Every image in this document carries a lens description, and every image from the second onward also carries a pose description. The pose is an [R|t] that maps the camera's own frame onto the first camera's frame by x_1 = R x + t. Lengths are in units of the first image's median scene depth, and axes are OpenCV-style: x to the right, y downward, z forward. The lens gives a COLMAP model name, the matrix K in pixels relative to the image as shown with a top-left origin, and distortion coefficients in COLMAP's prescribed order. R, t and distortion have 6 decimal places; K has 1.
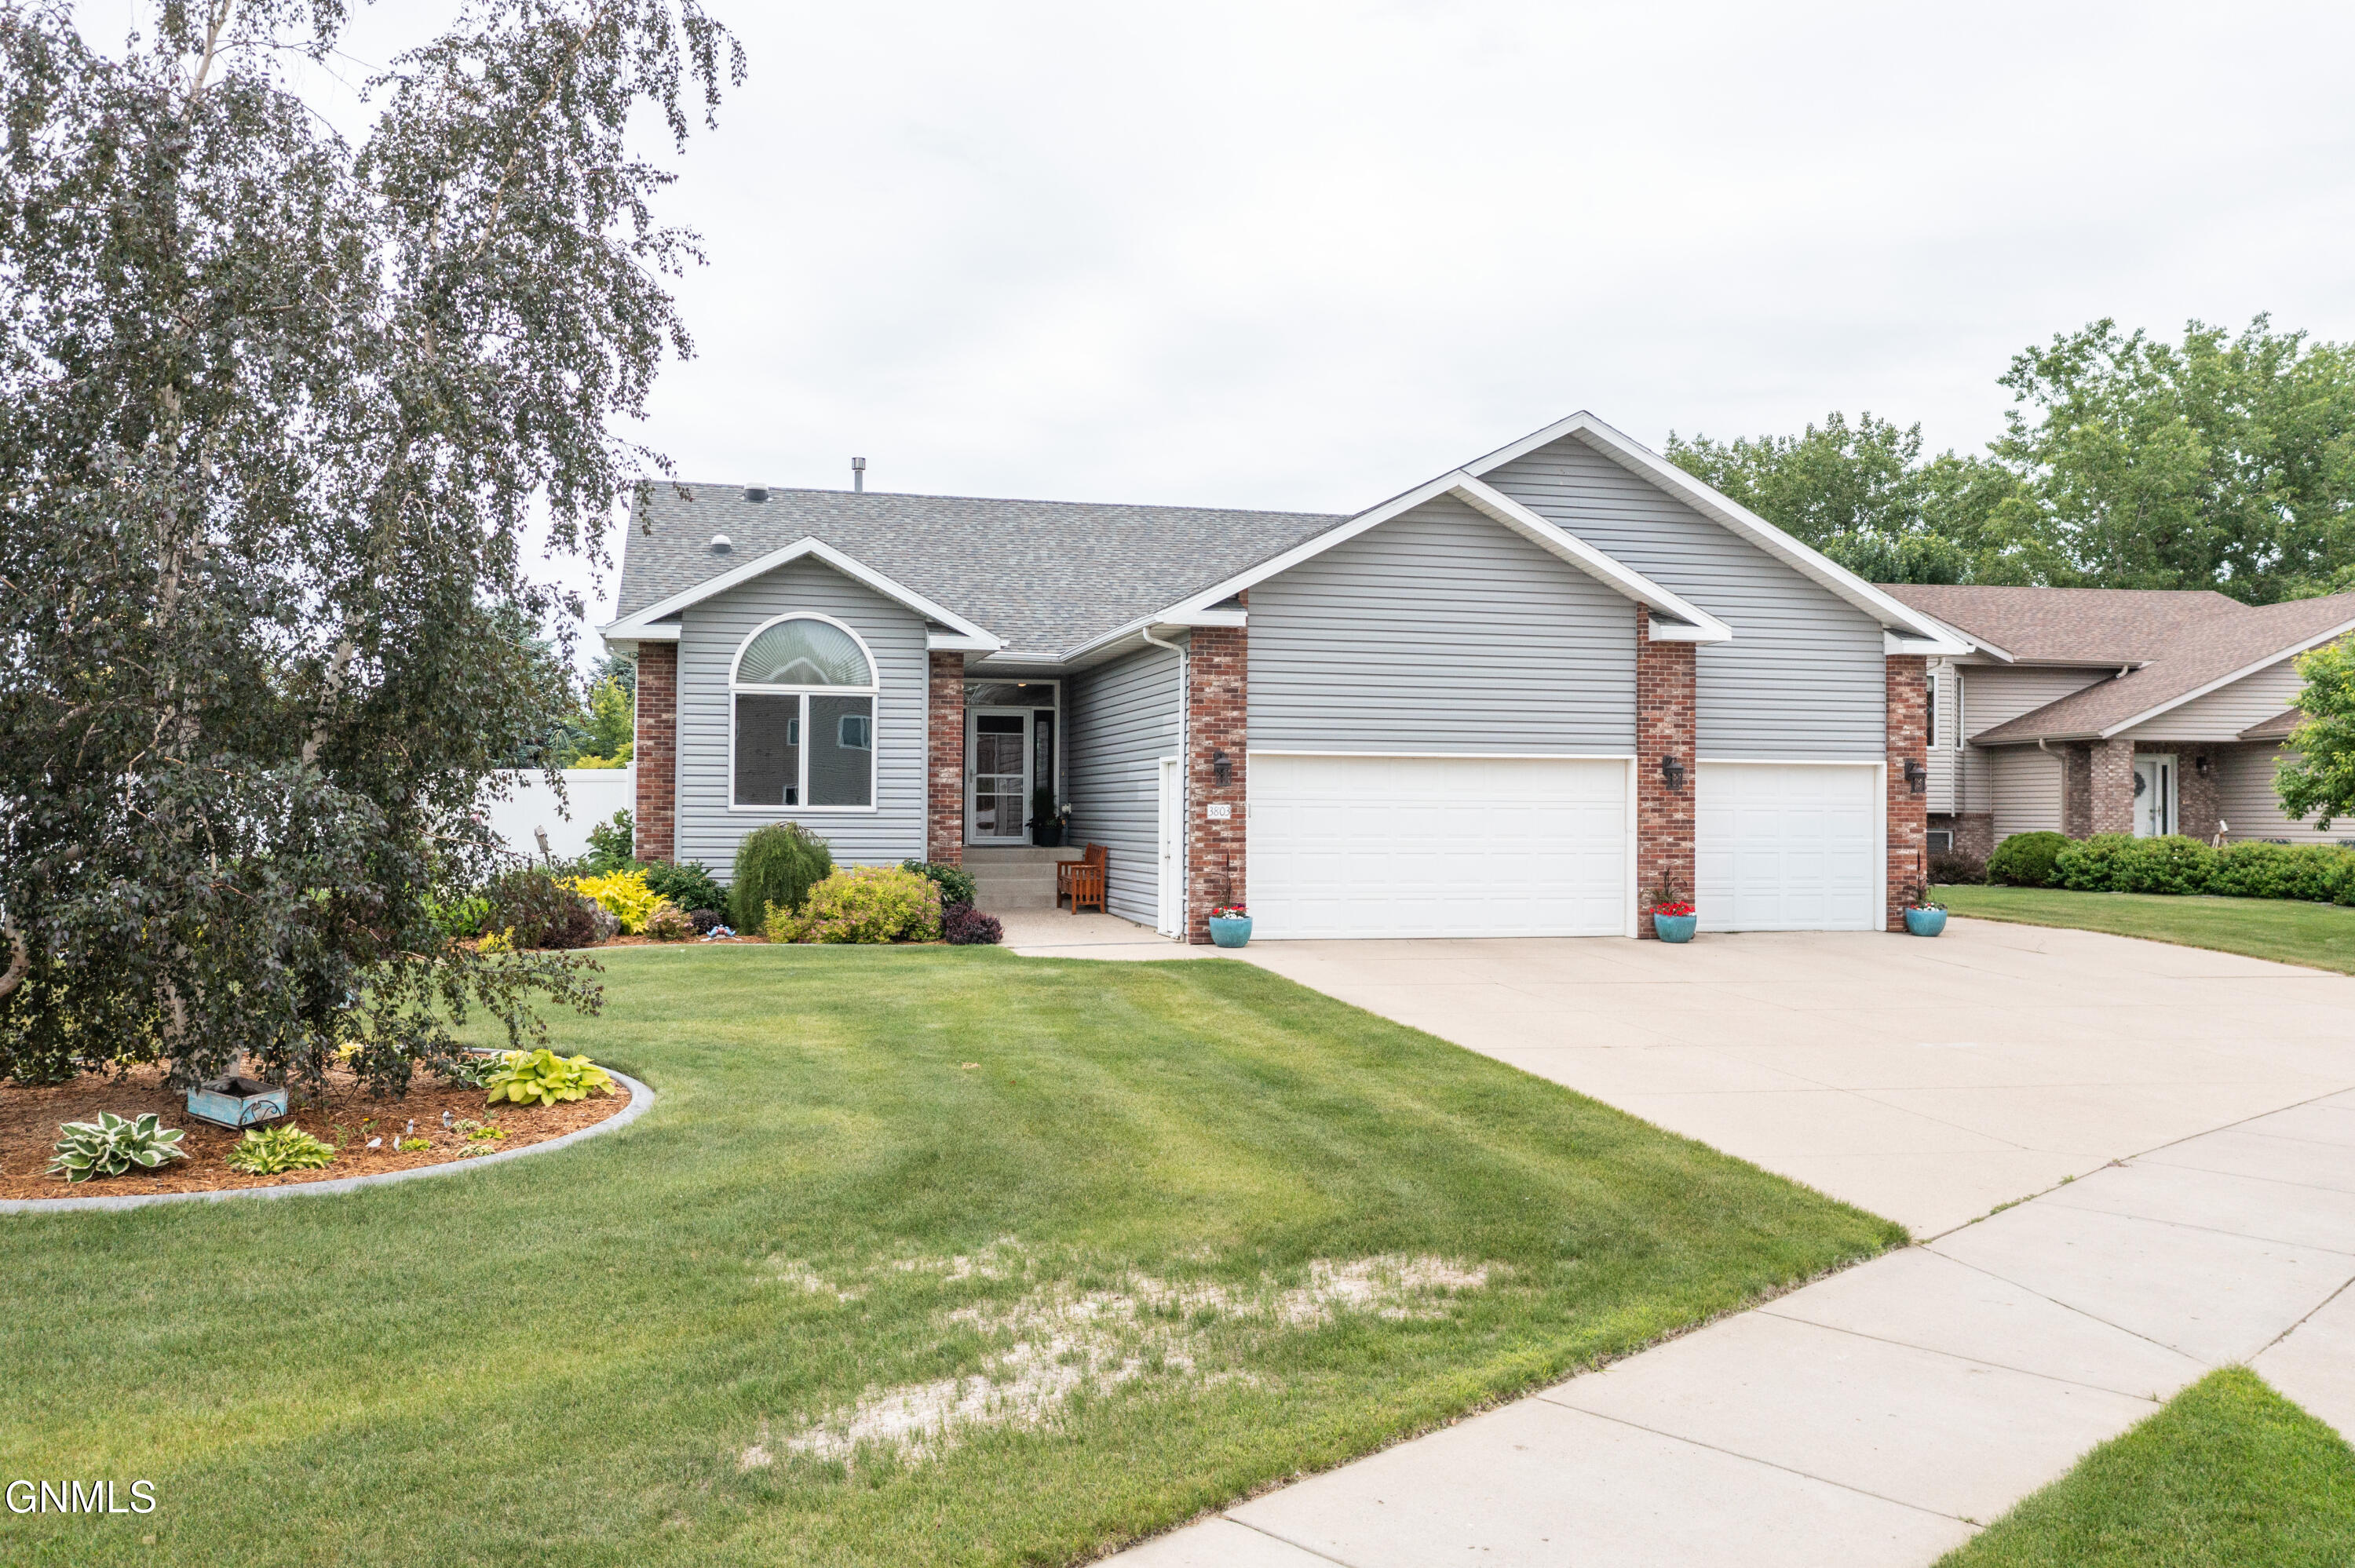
lens RADIAL K [[1867.1, 0, 1168.9], [0, 1867.1, 785.6], [0, 0, 1]] dist [-0.011272, 0.006574]
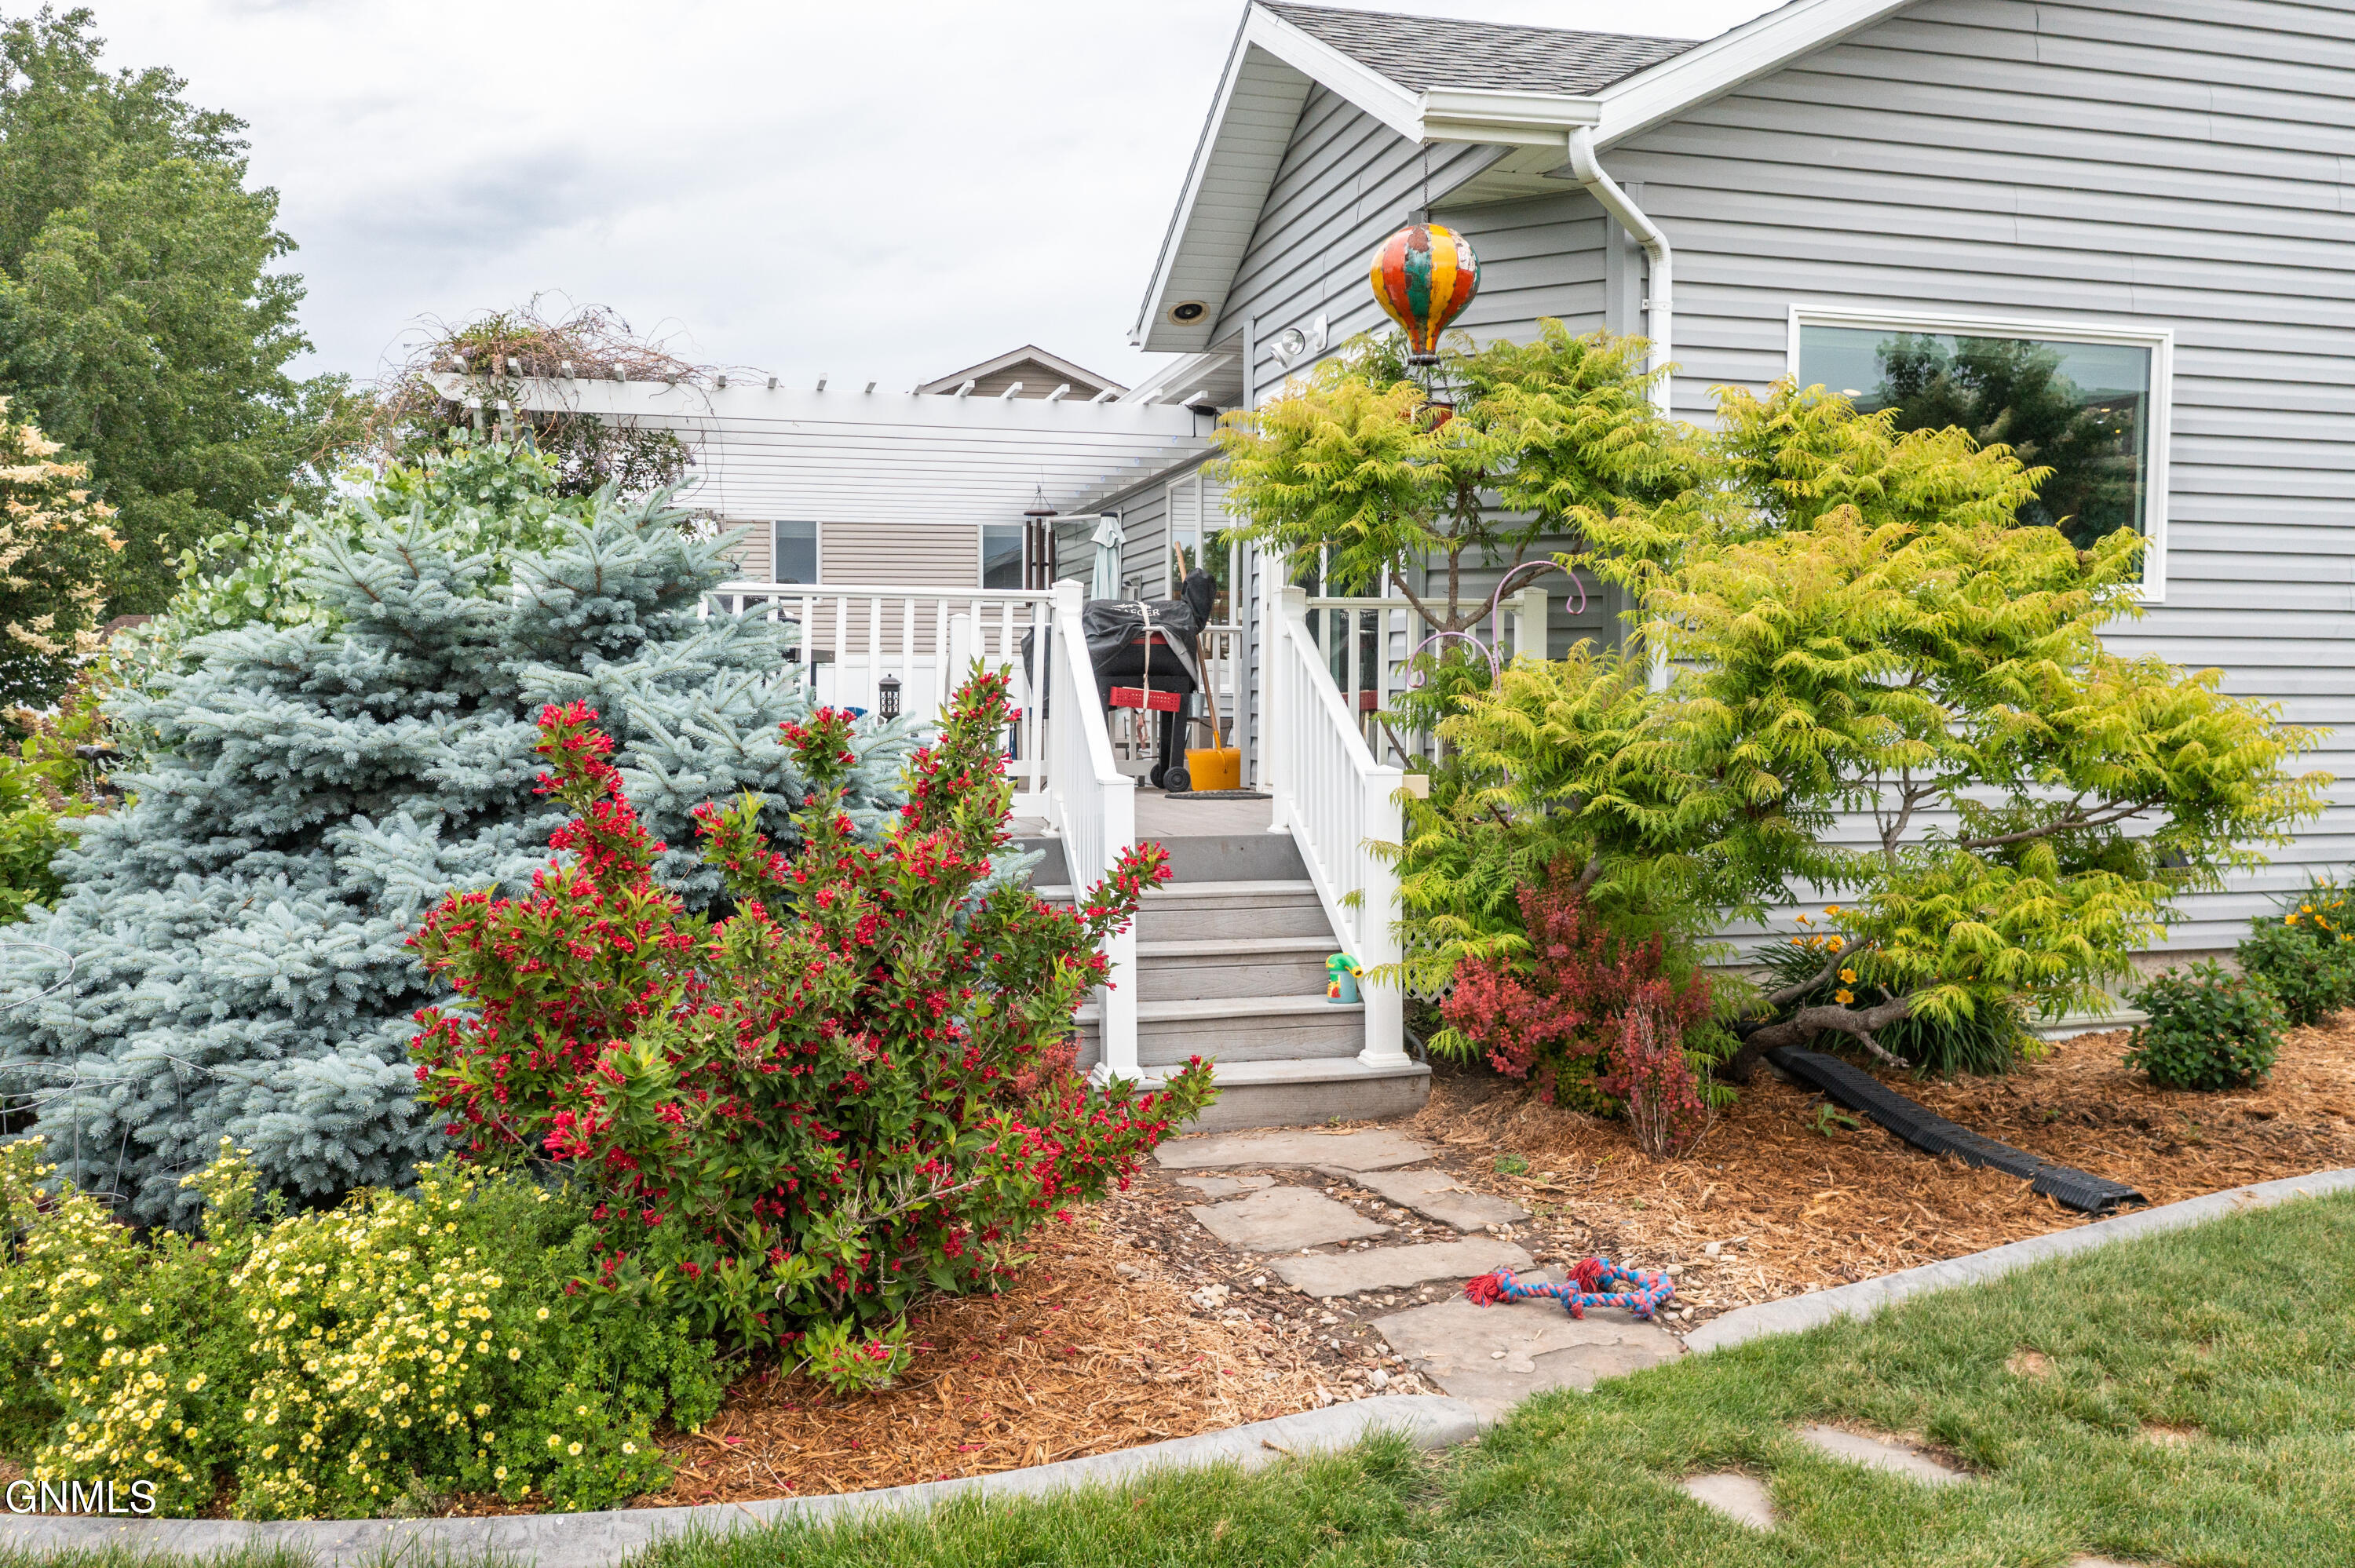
lens RADIAL K [[1867.1, 0, 1173.6], [0, 1867.1, 767.2], [0, 0, 1]] dist [-0.011272, 0.006574]
pose [[-0.011858, -0.048143, 0.998770, -0.788904], [-0.022317, 0.998604, 0.047870, 0.017973], [-0.999681, -0.021722, -0.012915, 1.744979]]
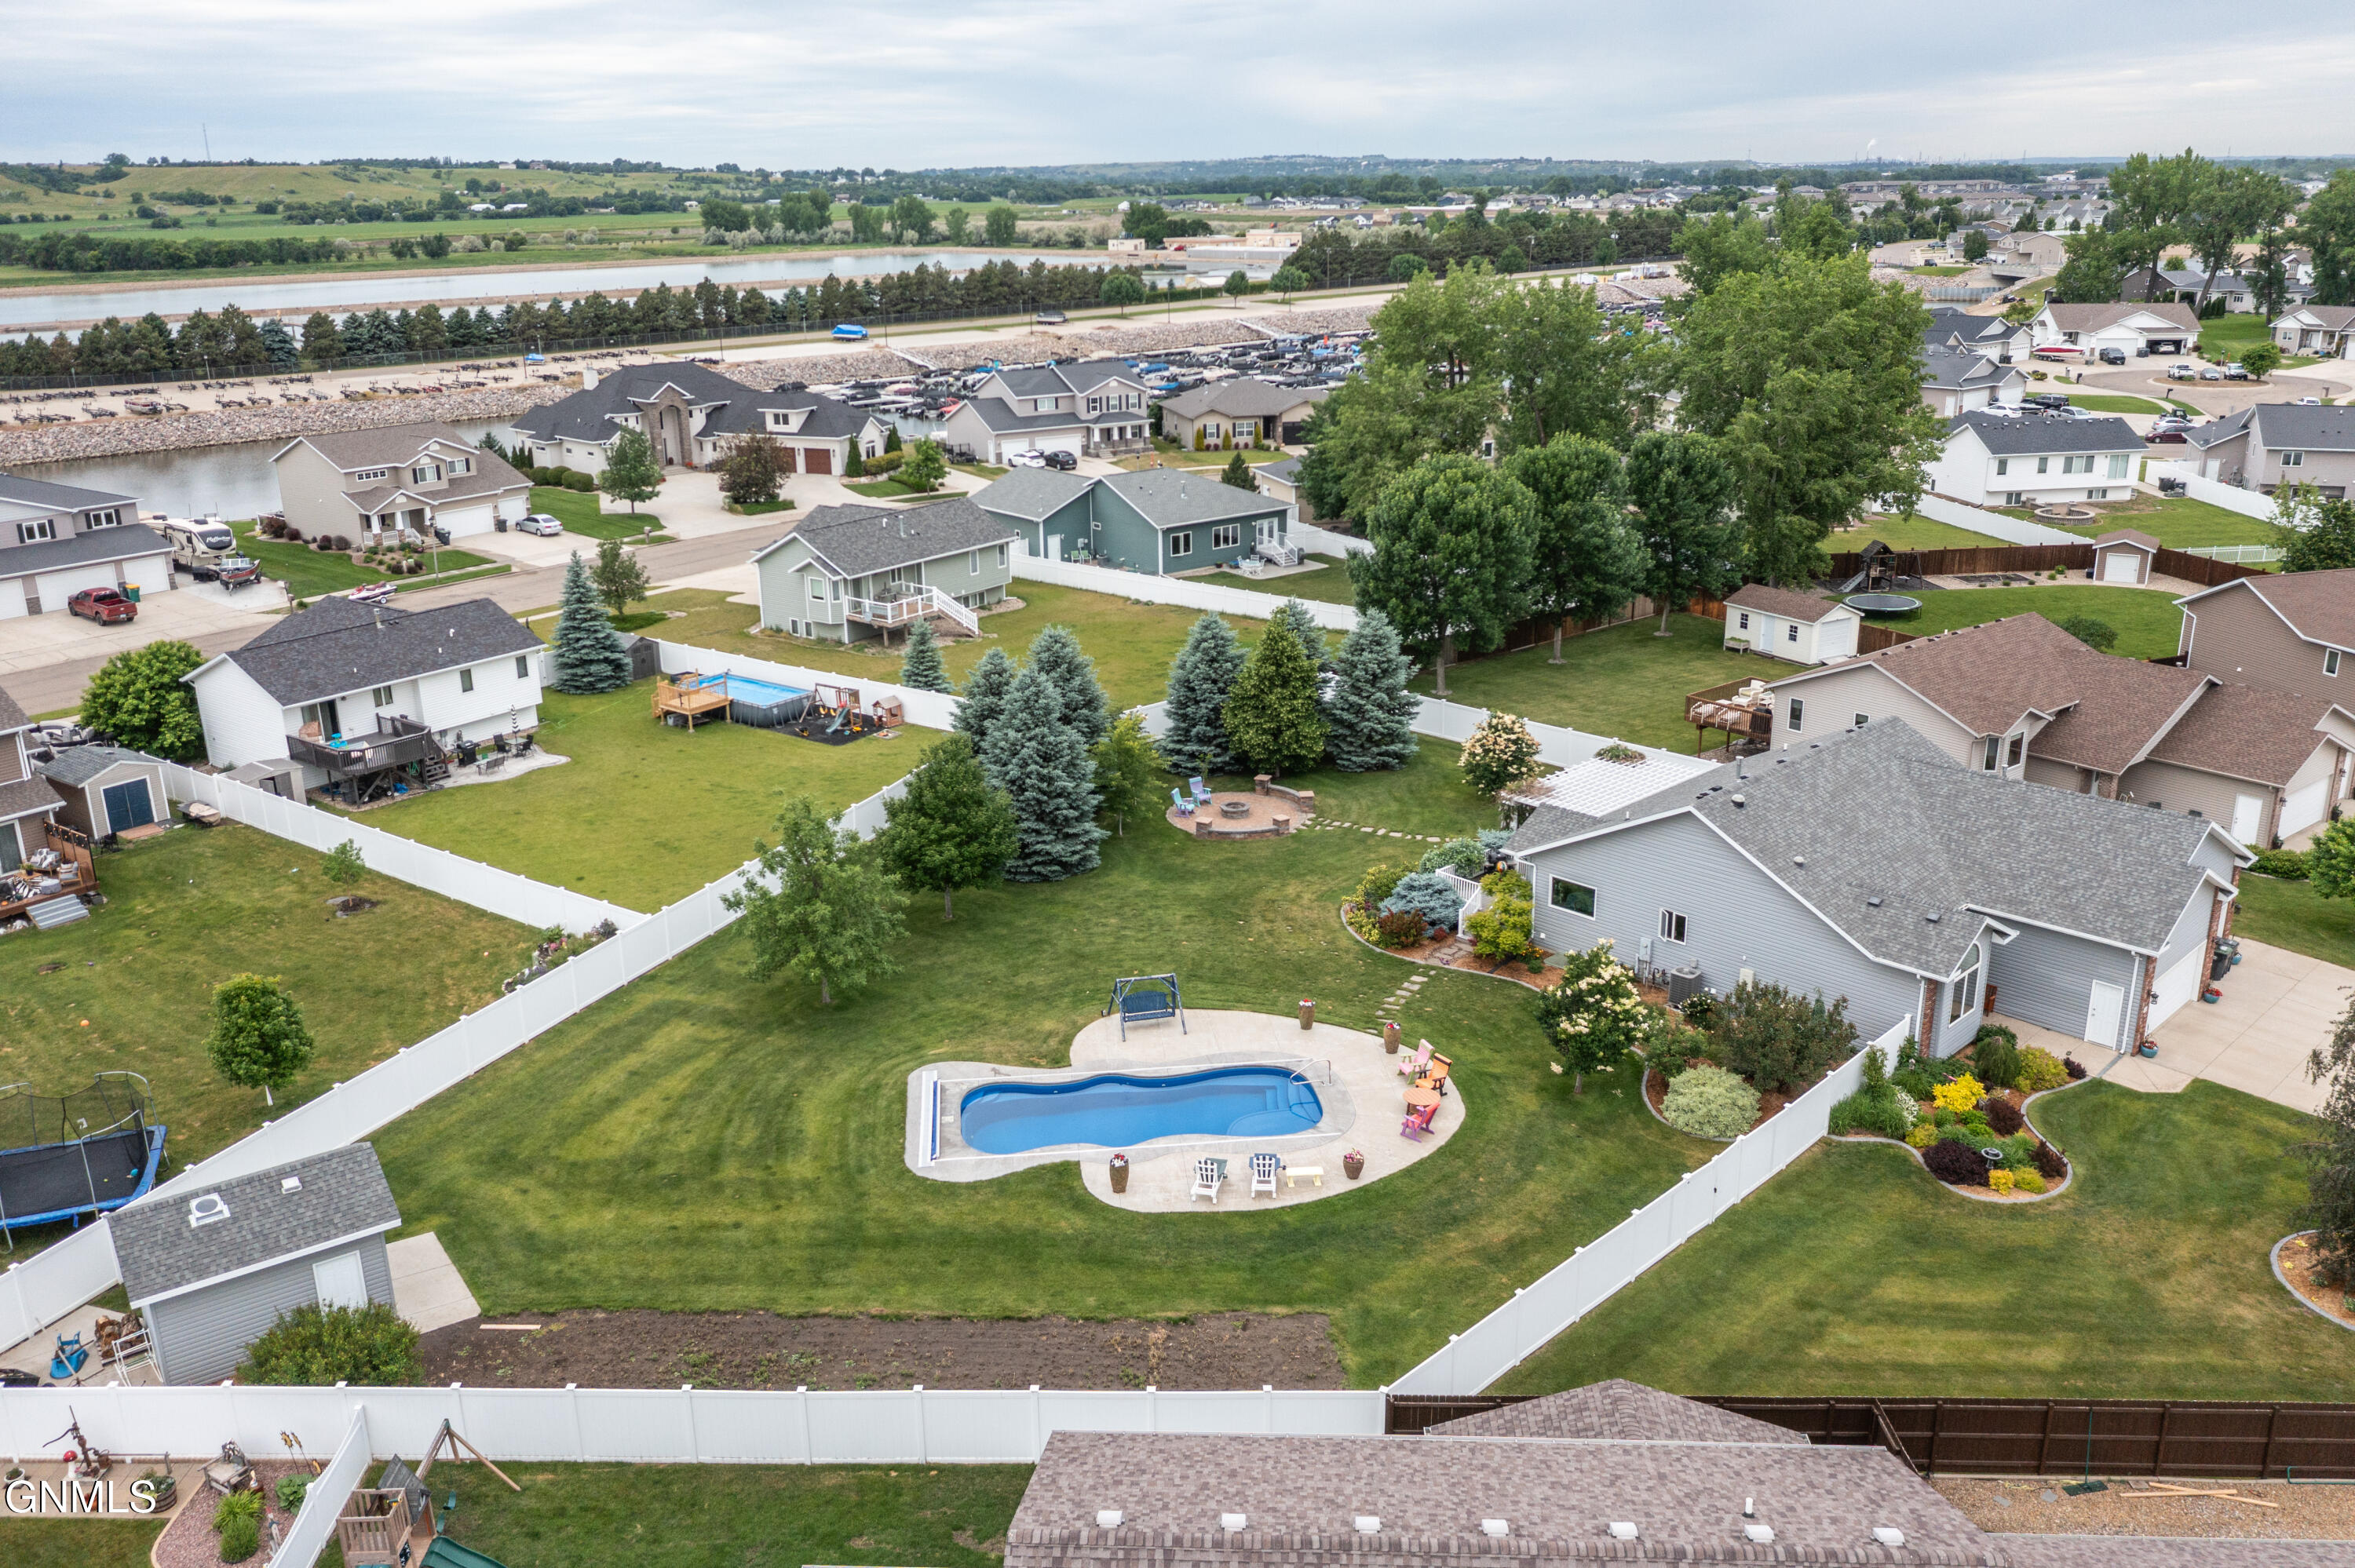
lens RADIAL K [[1867.1, 0, 1178.5], [0, 1867.1, 763.5], [0, 0, 1]] dist [-0.011272, 0.006574]
pose [[0.862837, -0.173124, 0.474910, -2.271446], [0.014369, 0.947541, 0.319312, -1.140638], [-0.505278, -0.268691, 0.820061, -0.393379]]
